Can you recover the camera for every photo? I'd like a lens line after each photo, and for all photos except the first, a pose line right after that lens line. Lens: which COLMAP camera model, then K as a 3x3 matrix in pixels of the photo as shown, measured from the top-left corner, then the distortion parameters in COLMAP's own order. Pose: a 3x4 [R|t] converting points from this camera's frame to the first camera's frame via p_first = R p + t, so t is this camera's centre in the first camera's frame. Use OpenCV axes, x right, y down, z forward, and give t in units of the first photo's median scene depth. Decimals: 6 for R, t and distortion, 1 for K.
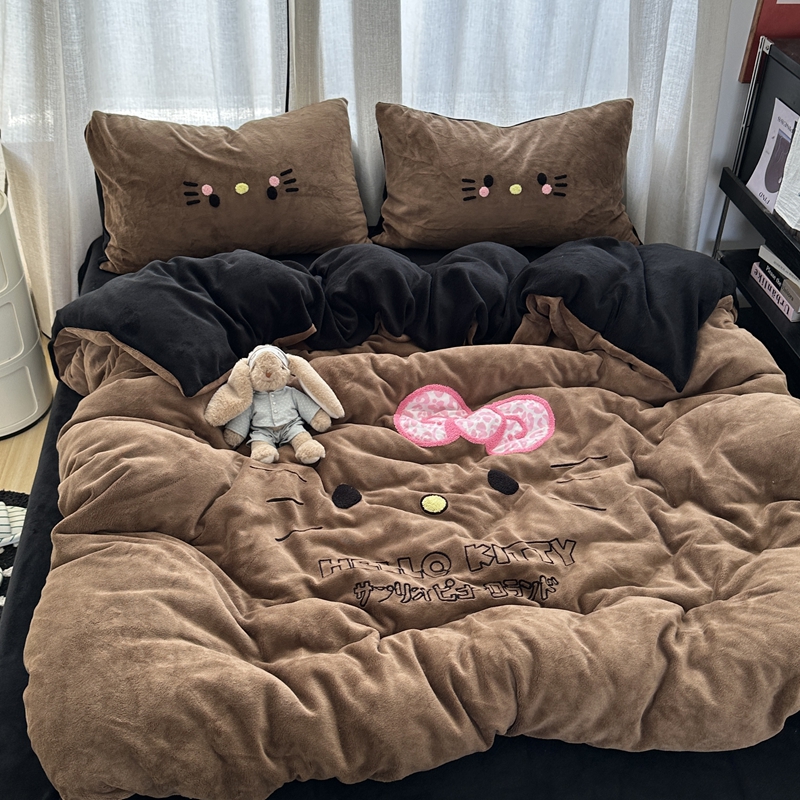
lens RADIAL K [[979.2, 0, 397.6], [0, 979.2, 398.2], [0, 0, 1]] dist [0.208719, -0.462817]
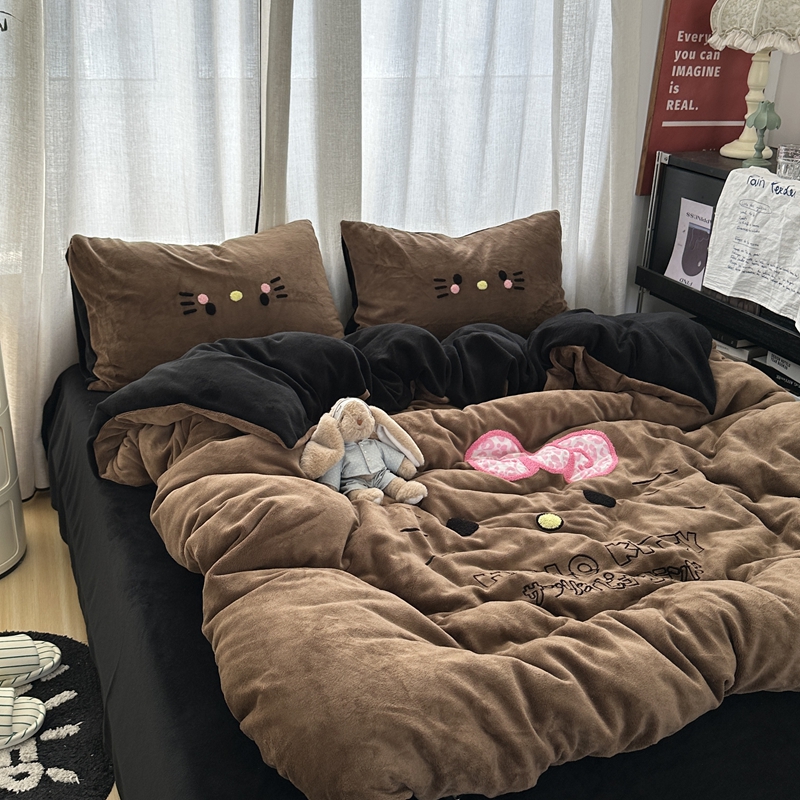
lens RADIAL K [[979.2, 0, 397.6], [0, 979.2, 398.2], [0, 0, 1]] dist [0.208719, -0.462817]
pose [[0.966564, -0.089178, 0.240421, -0.308982], [0.141211, 0.967718, -0.208762, 0.155236], [-0.214043, 0.235732, 0.947954, 0.033220]]
